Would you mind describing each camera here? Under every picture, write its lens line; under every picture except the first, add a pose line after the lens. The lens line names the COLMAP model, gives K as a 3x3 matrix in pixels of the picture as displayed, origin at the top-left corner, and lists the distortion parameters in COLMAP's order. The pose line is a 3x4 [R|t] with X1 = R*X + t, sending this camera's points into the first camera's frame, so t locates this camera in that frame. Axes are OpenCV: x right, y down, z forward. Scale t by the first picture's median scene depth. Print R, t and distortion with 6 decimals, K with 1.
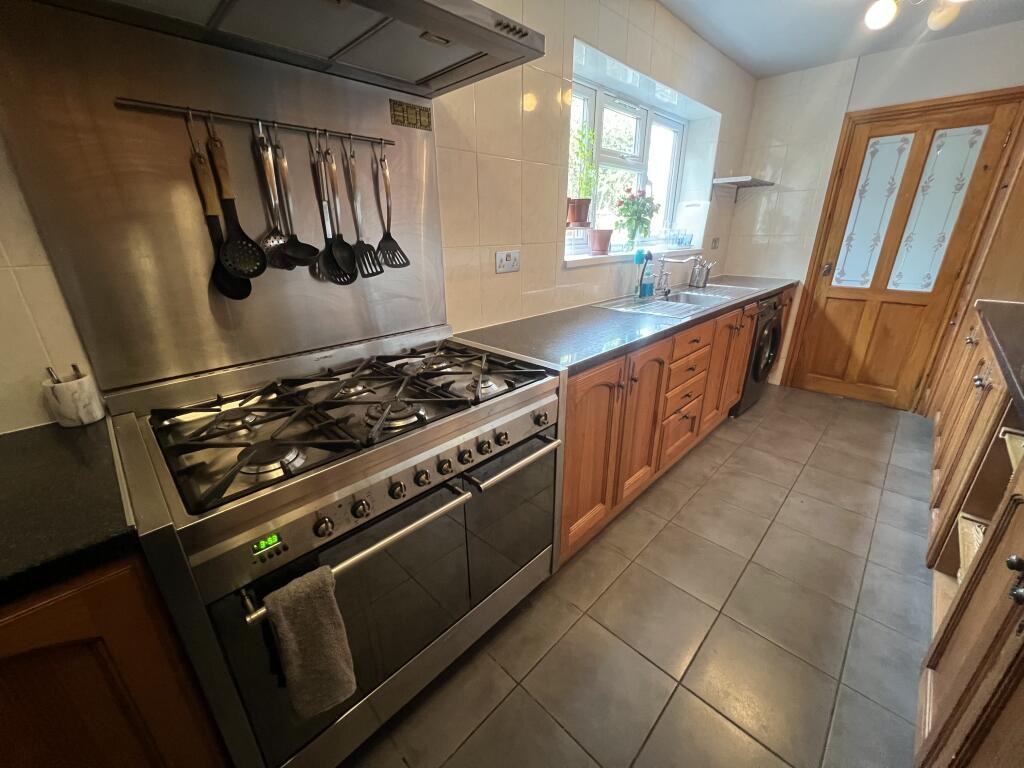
lens RADIAL K [[409.8, 0, 507.7], [0, 409.8, 381.8], [0, 0, 1]] dist [-0.003303, 0.000086]
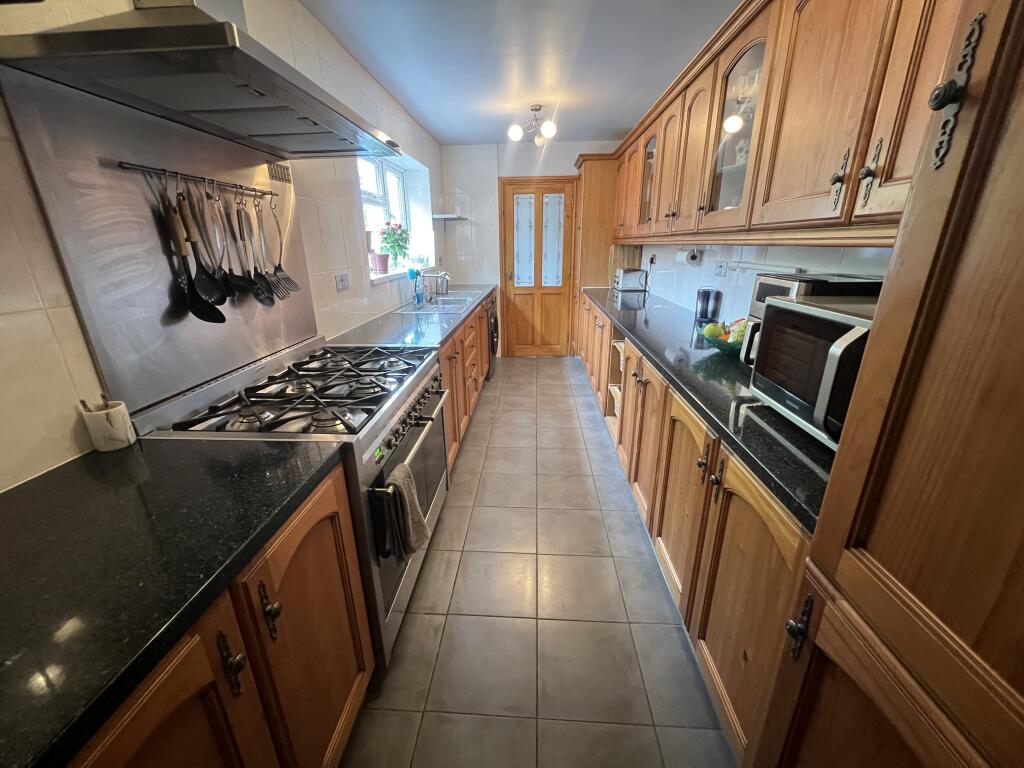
lens RADIAL K [[409.8, 0, 512.1], [0, 409.8, 383.8], [0, 0, 1]] dist [-0.003303, 0.000086]
pose [[0.746661, -0.217245, 0.628730, -0.297728], [0.238995, 0.969669, 0.051226, 0.043467], [-0.620789, 0.112015, 0.775934, -0.166487]]
